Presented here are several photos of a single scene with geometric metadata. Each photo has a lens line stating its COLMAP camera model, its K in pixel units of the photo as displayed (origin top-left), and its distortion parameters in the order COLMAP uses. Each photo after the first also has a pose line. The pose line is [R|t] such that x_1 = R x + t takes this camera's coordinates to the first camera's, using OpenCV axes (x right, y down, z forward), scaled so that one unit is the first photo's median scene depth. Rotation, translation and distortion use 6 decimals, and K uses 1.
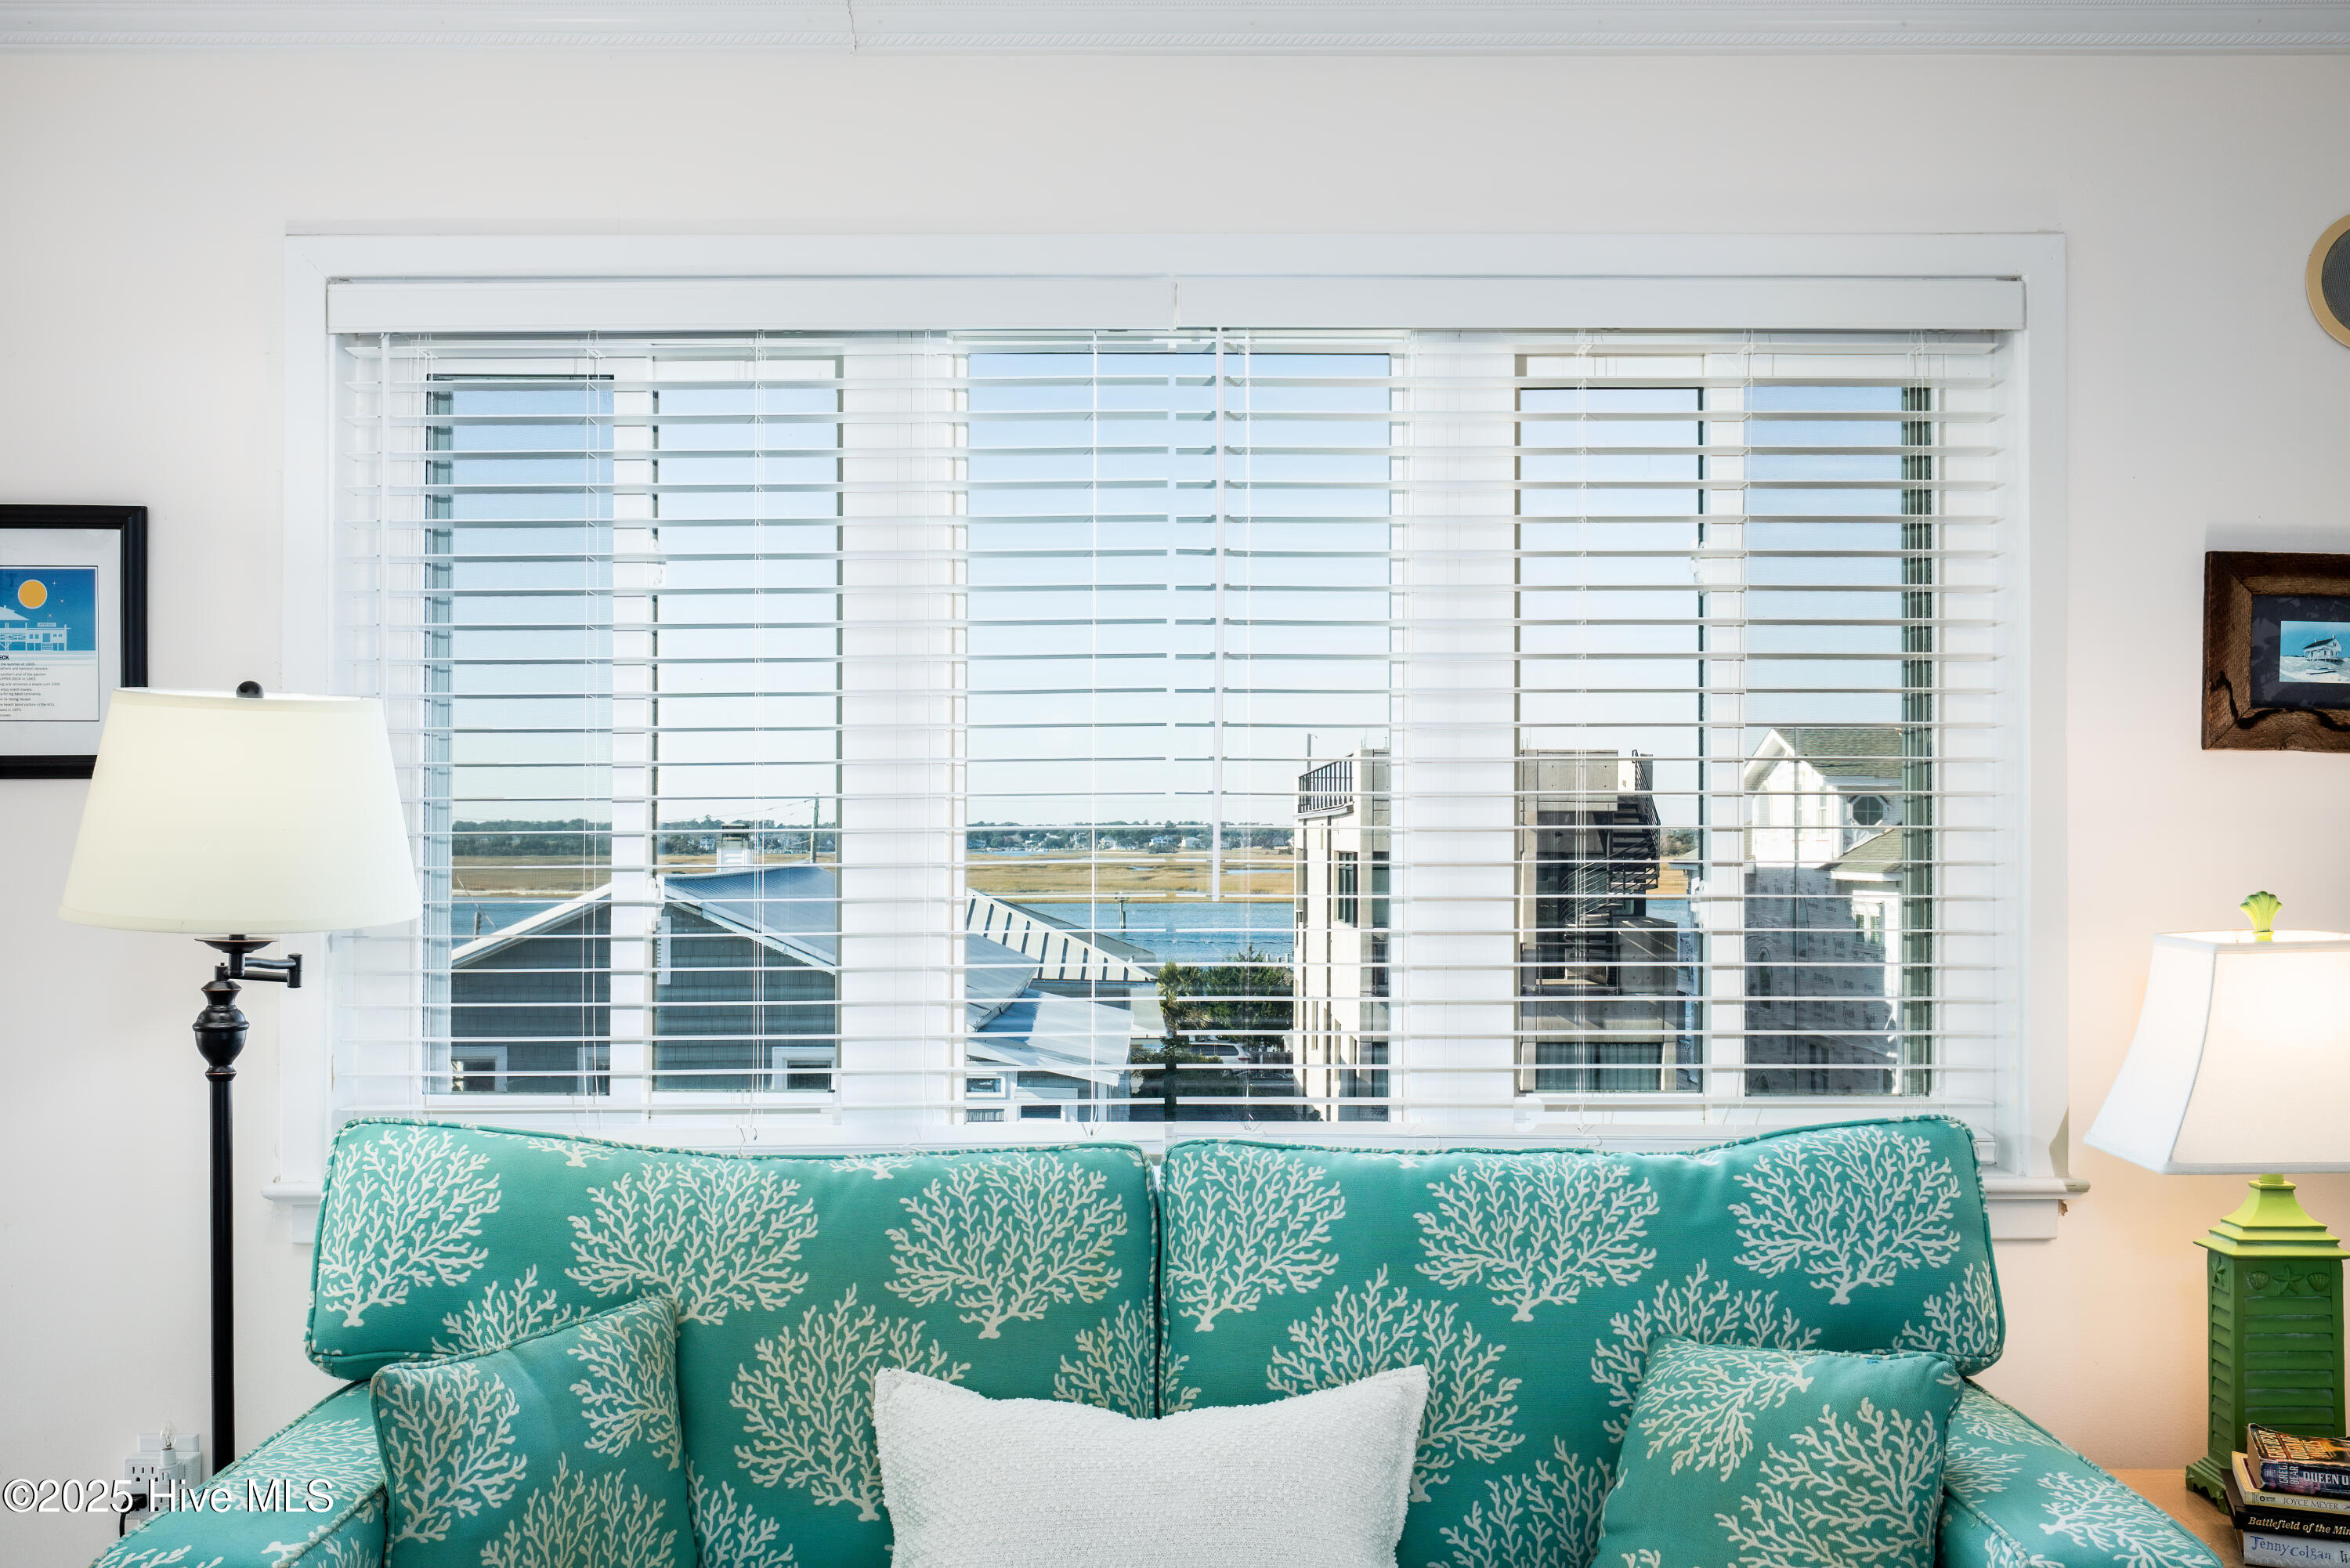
lens RADIAL K [[2081.7, 0, 1173.7], [0, 2081.7, 786.2], [0, 0, 1]] dist [0.003542, -0.008344]
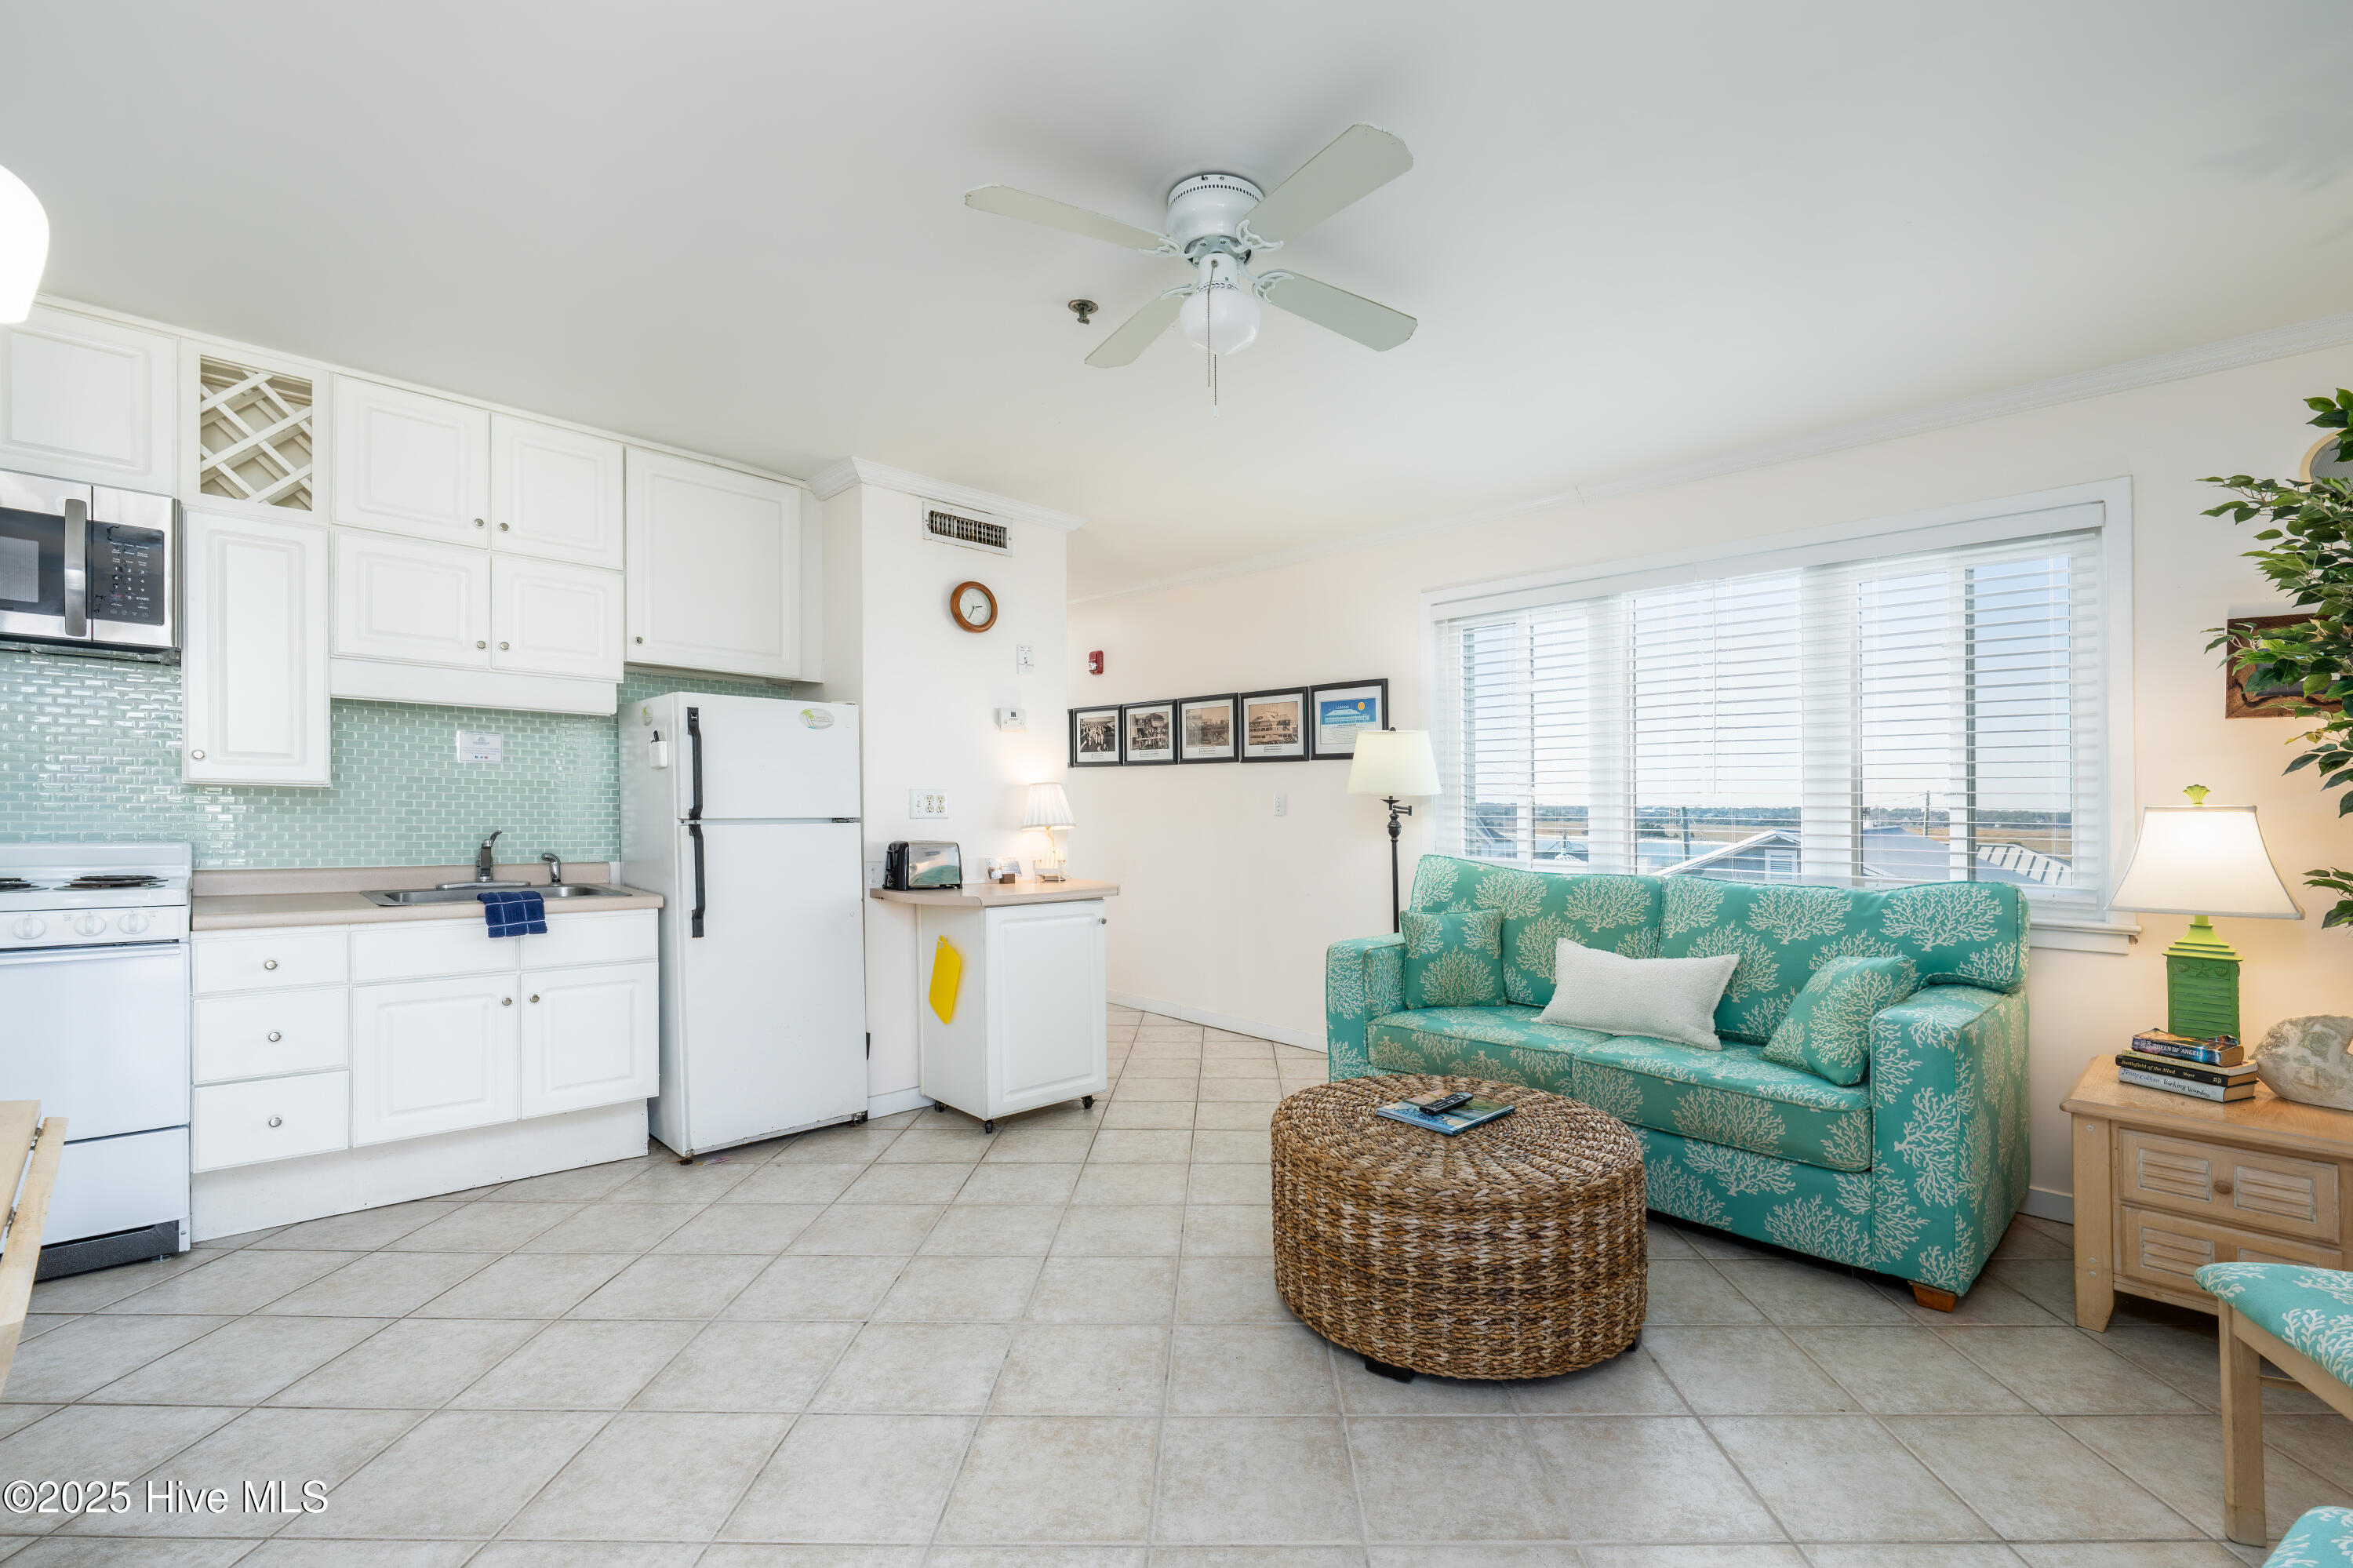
lens RADIAL K [[1054.2, 0, 1177.6], [0, 1054.2, 782.4], [0, 0, 1]] dist [-0.000056, -0.000025]
pose [[0.676223, -0.006996, -0.736664, 0.633894], [0.008335, 0.999964, -0.001846, 0.042770], [0.736650, -0.004892, 0.676257, -0.493473]]
